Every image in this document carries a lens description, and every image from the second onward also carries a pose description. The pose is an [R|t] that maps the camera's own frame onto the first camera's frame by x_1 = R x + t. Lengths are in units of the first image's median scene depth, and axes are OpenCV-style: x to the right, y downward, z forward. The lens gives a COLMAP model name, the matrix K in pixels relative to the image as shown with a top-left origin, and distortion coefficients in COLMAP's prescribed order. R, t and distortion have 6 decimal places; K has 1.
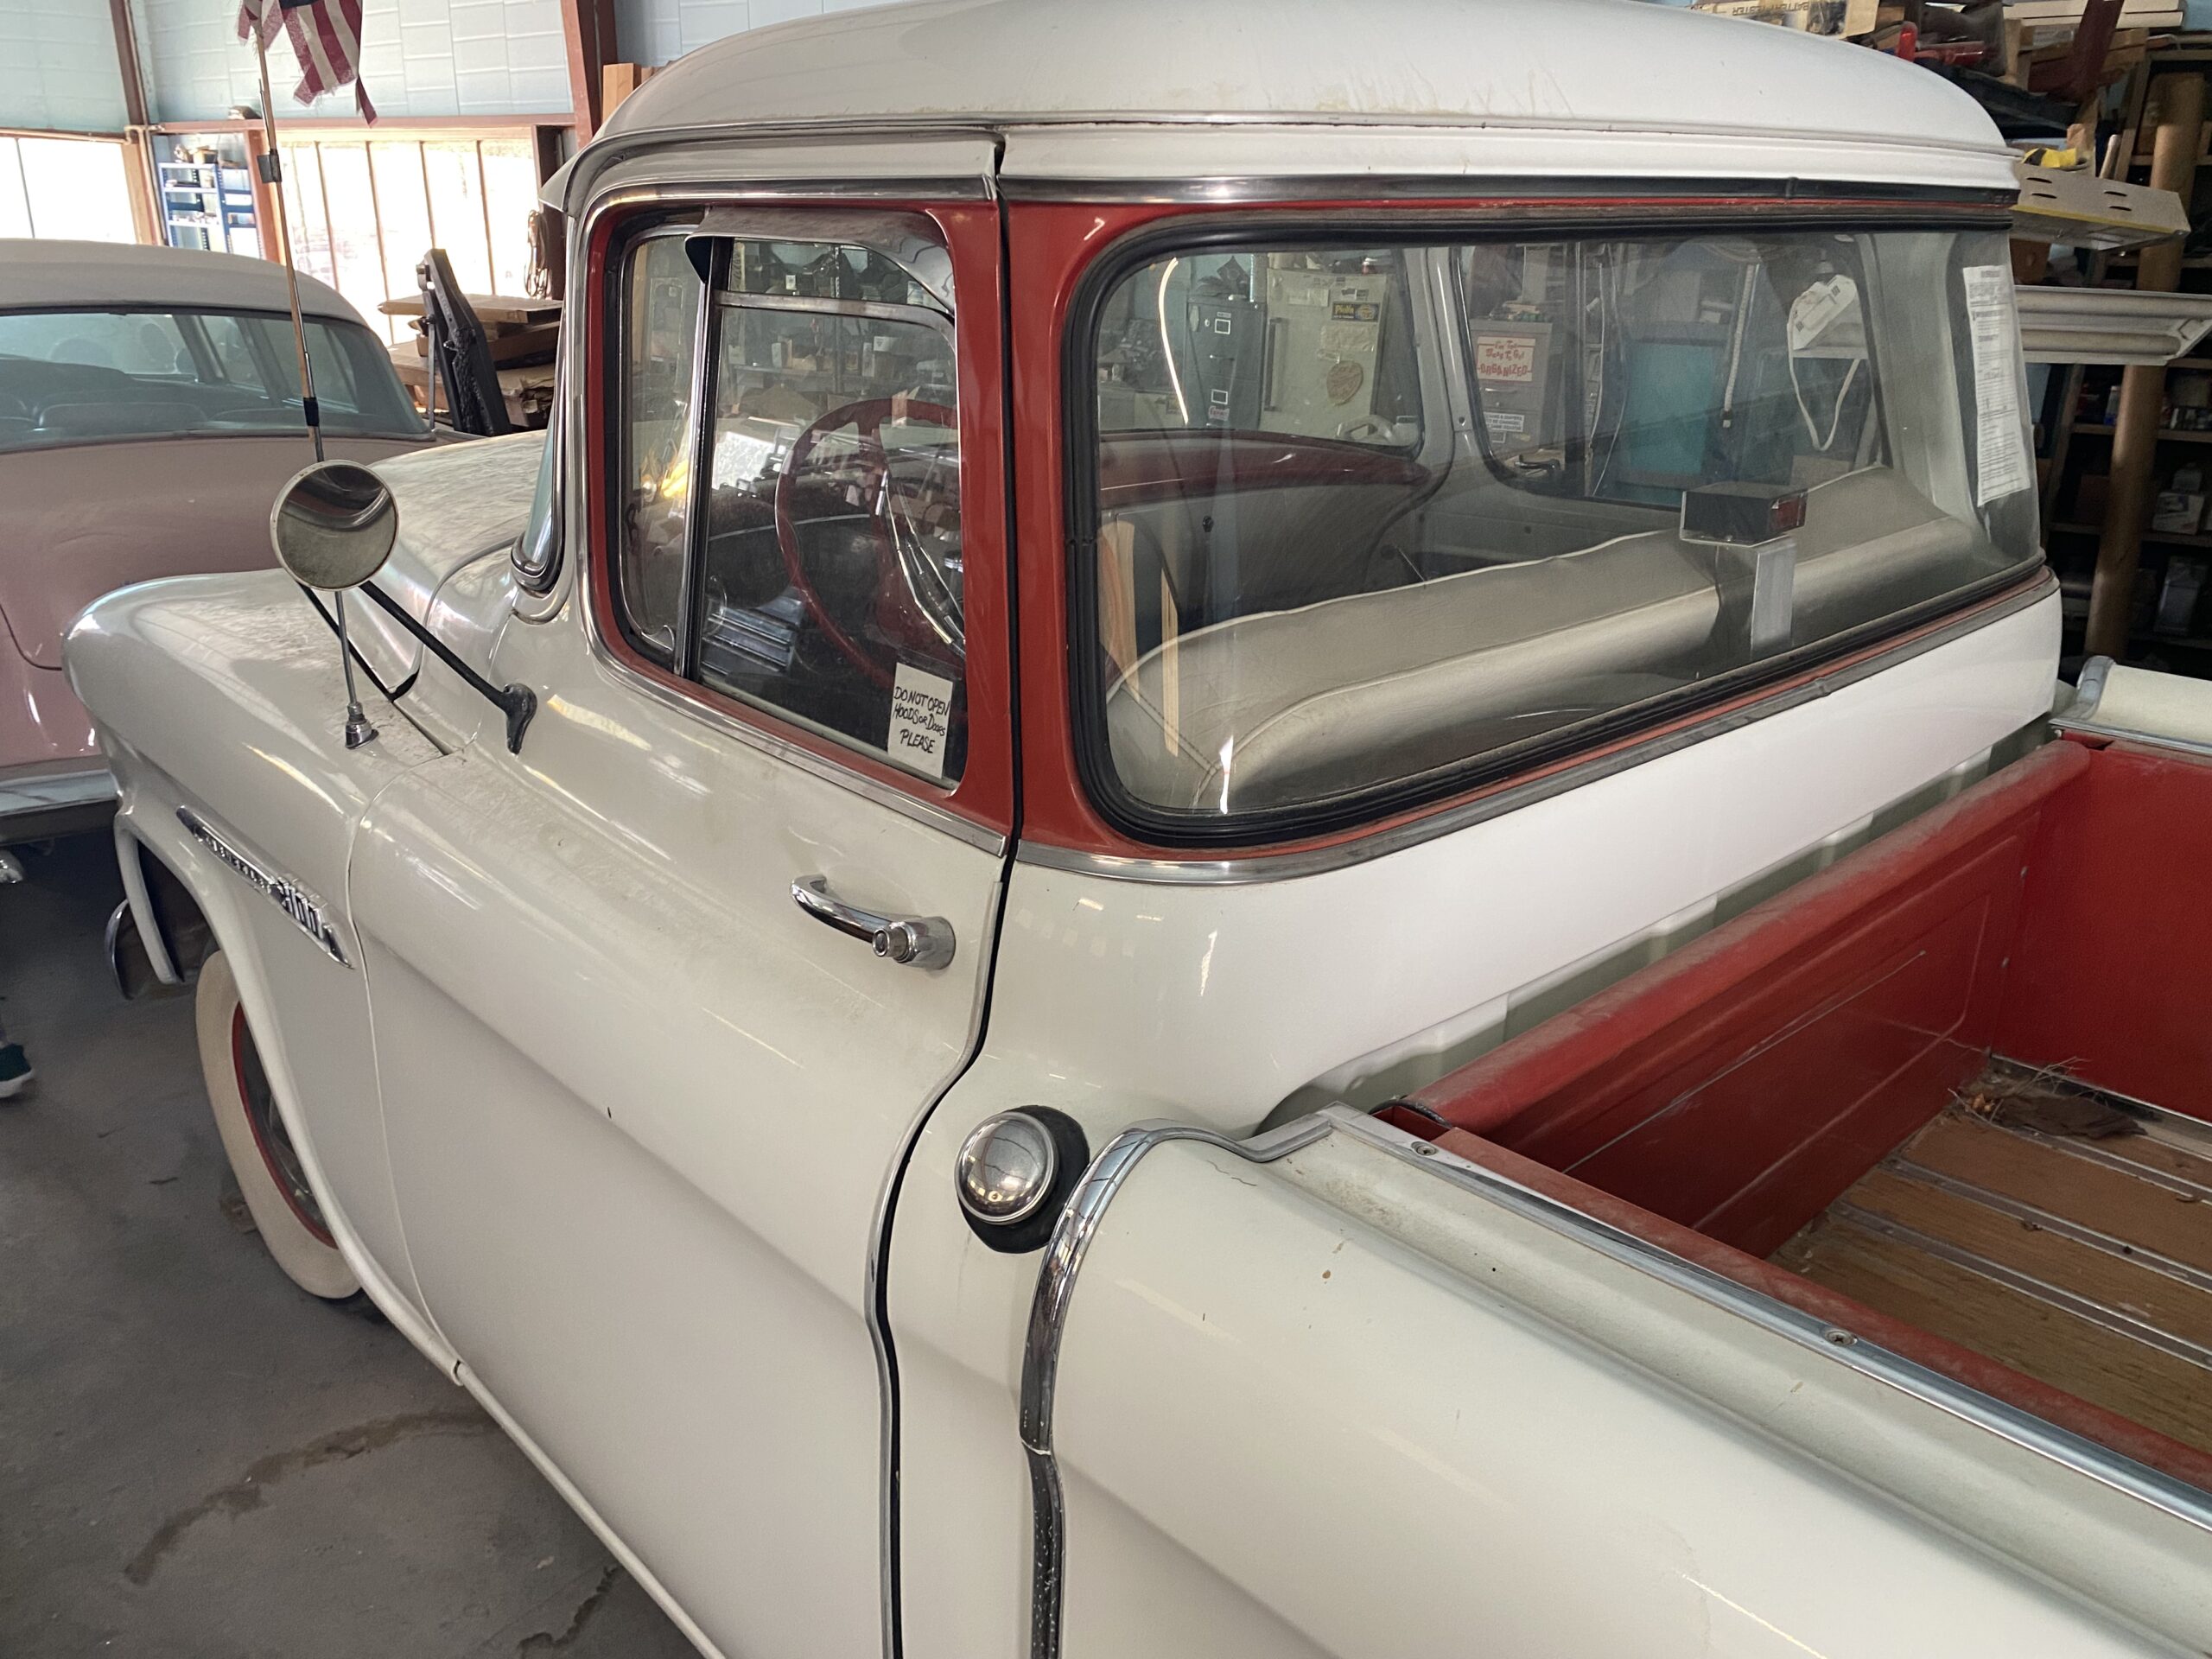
lens RADIAL K [[1708.9, 0, 1106.0], [0, 1708.9, 829.5], [0, 0, 1]] dist [-0.001500, -0.005230]
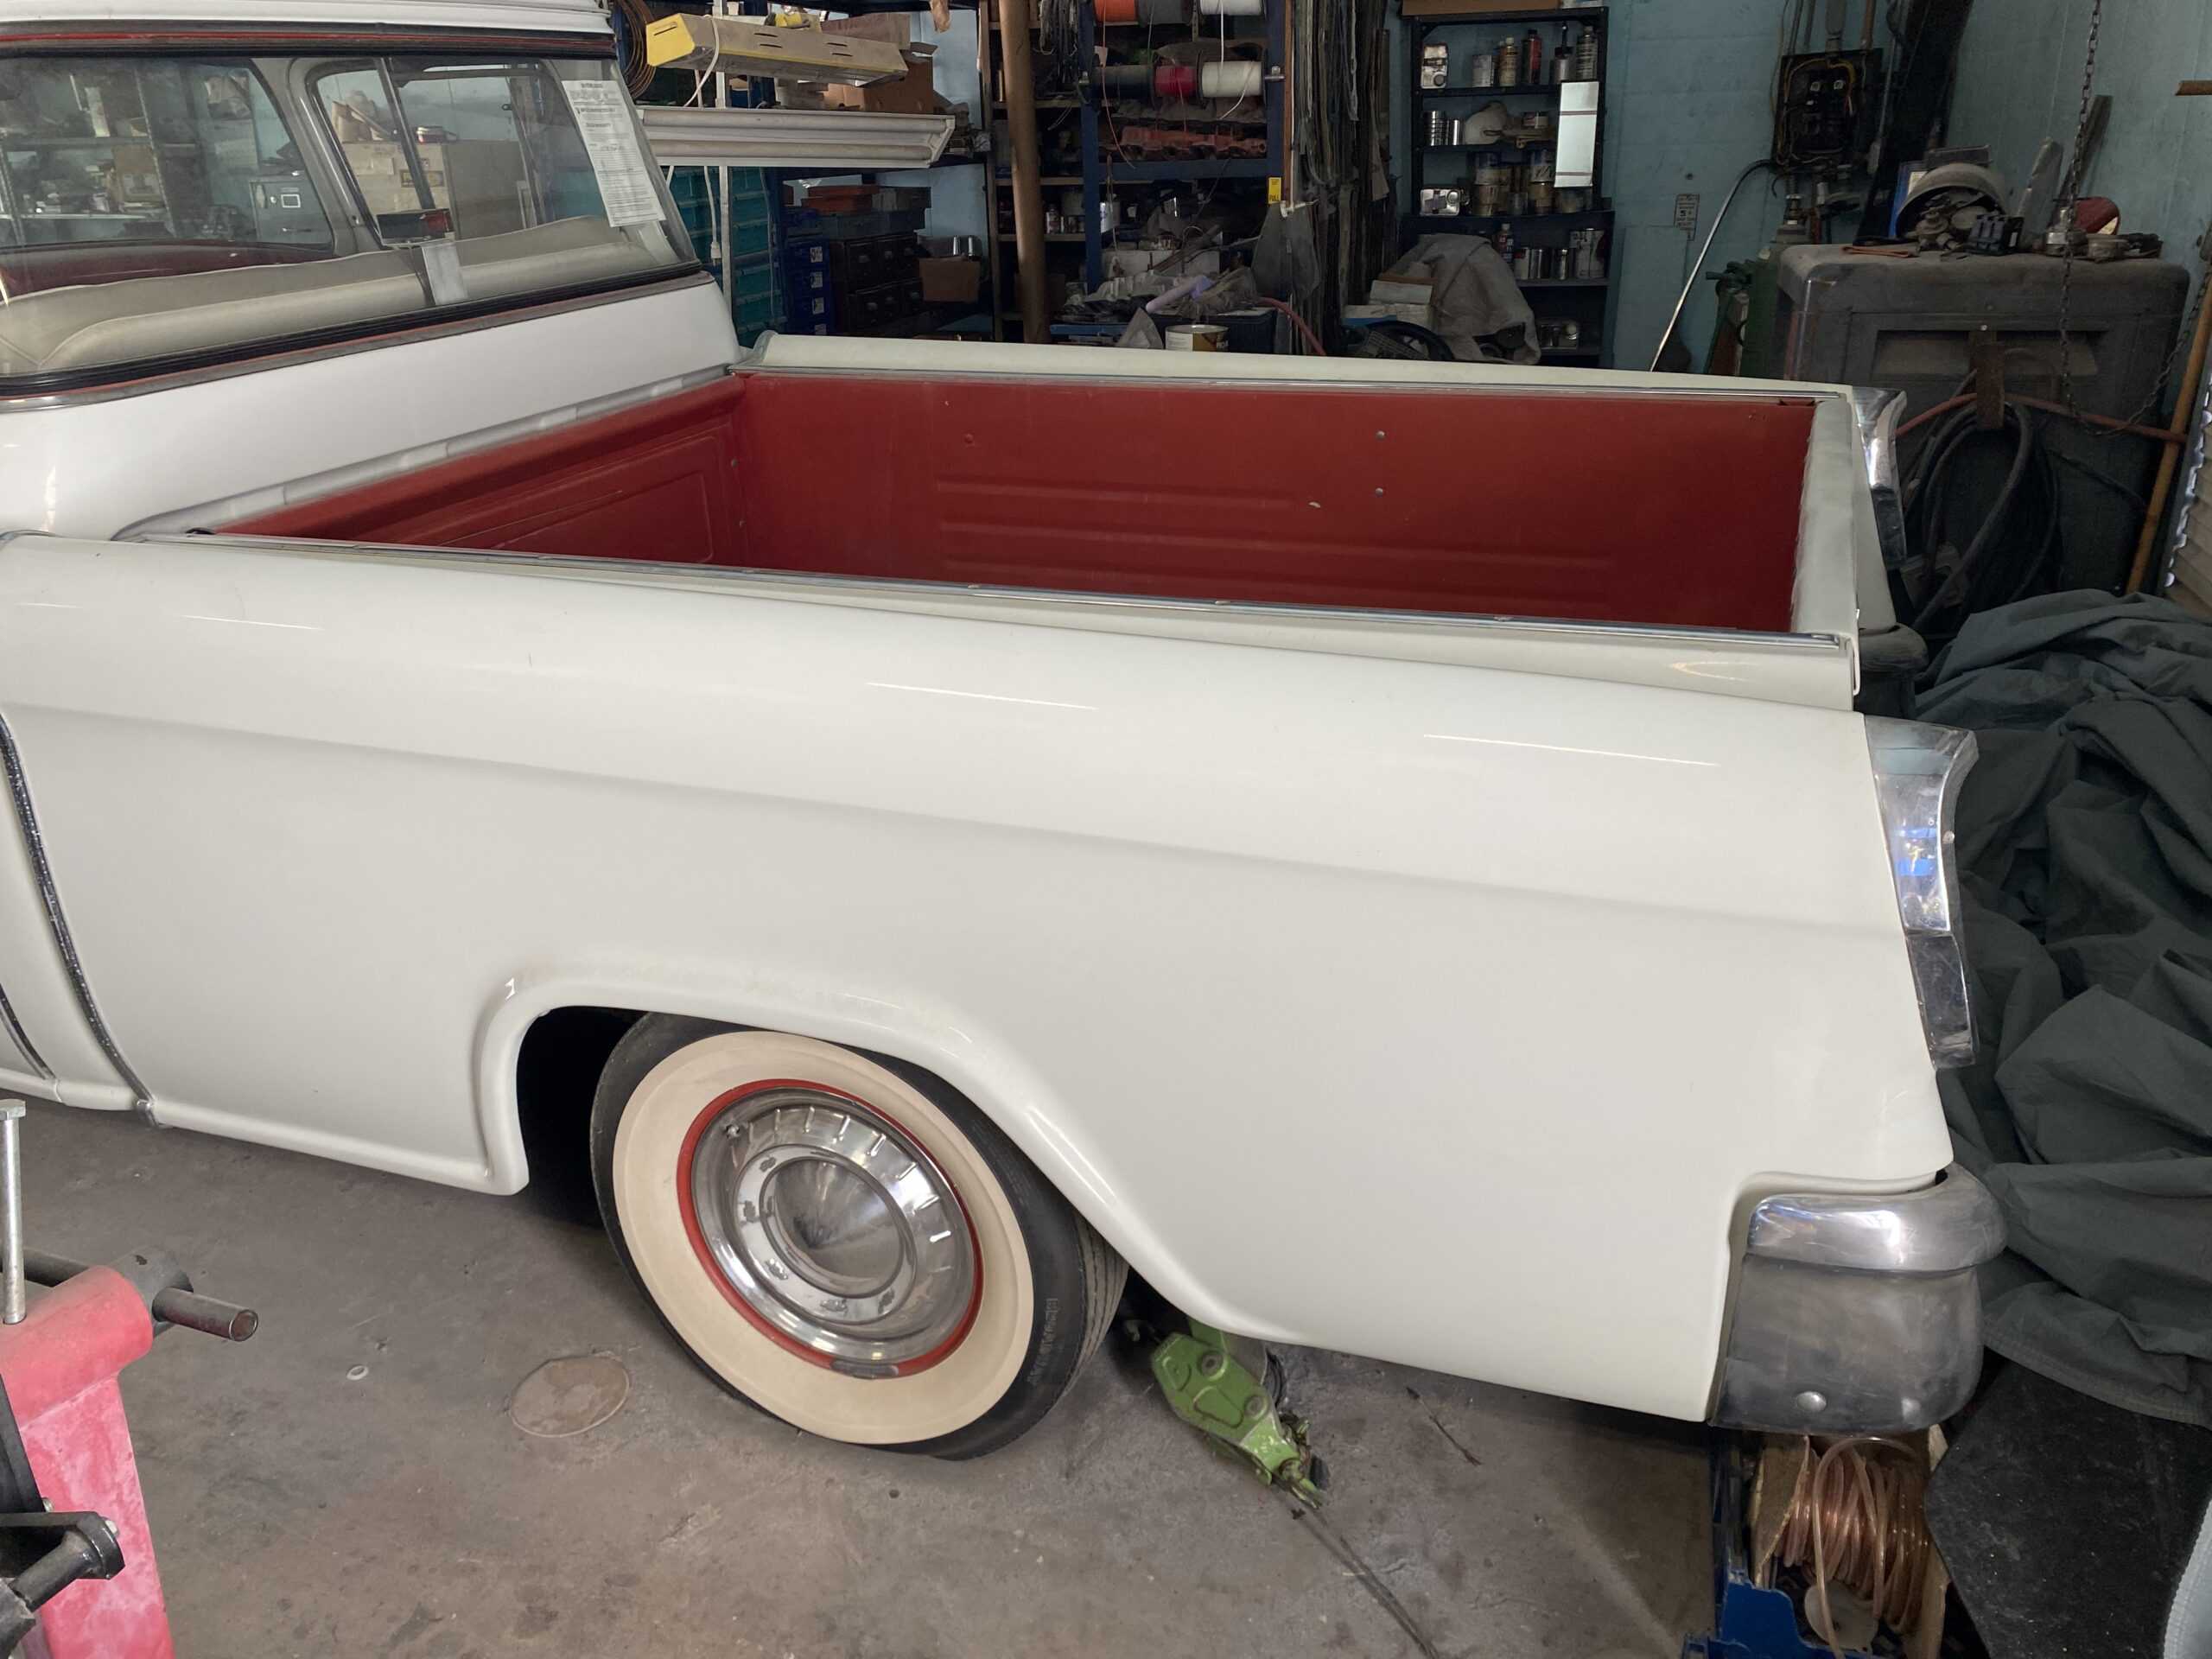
lens RADIAL K [[1655.5, 0, 1106.0], [0, 1655.5, 829.5], [0, 0, 1]] dist [0.007511, -0.035460]
pose [[0.899972, -0.202483, 0.386071, 0.034325], [0.175258, 0.978921, 0.104870, 0.051703], [-0.399168, -0.026719, 0.916489, -0.117266]]
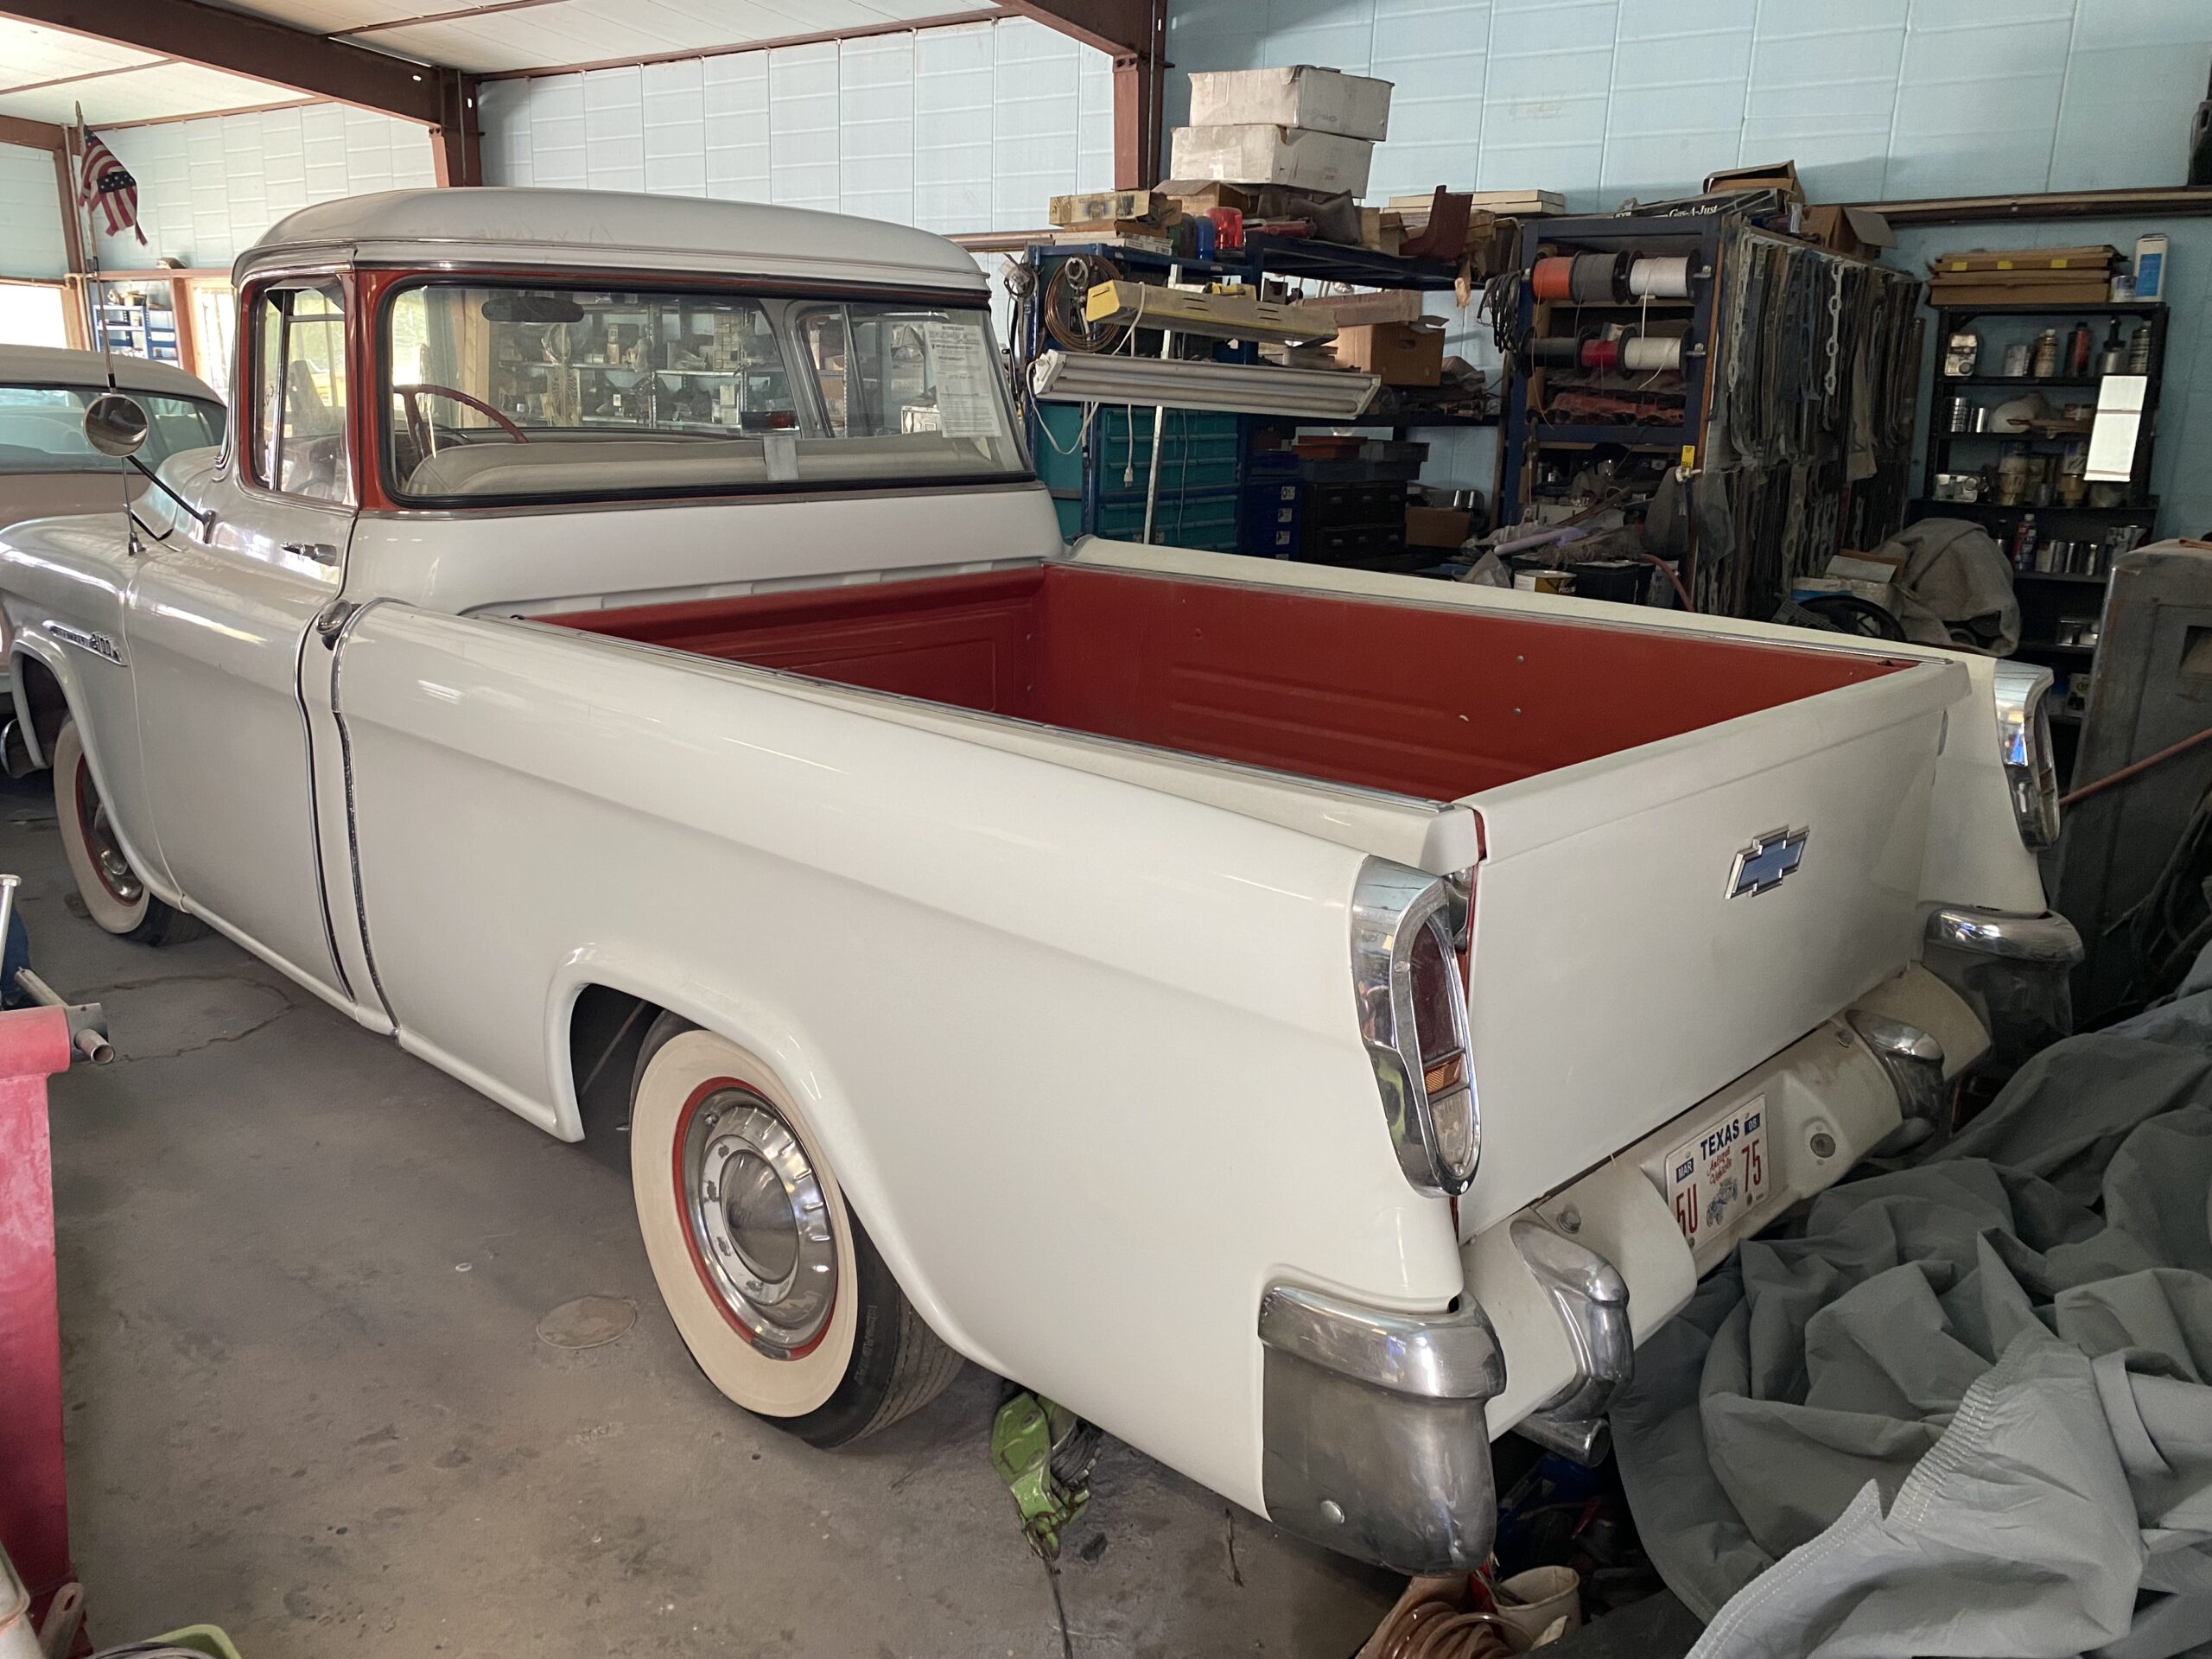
lens RADIAL K [[1638.8, 0, 1113.7], [0, 1638.8, 820.4], [0, 0, 1]] dist [-0.004448, -0.008837]
pose [[0.998420, -0.007295, 0.055725, 0.101575], [0.011586, 0.996957, -0.077082, 0.072789], [-0.054993, 0.077606, 0.995466, -0.159971]]
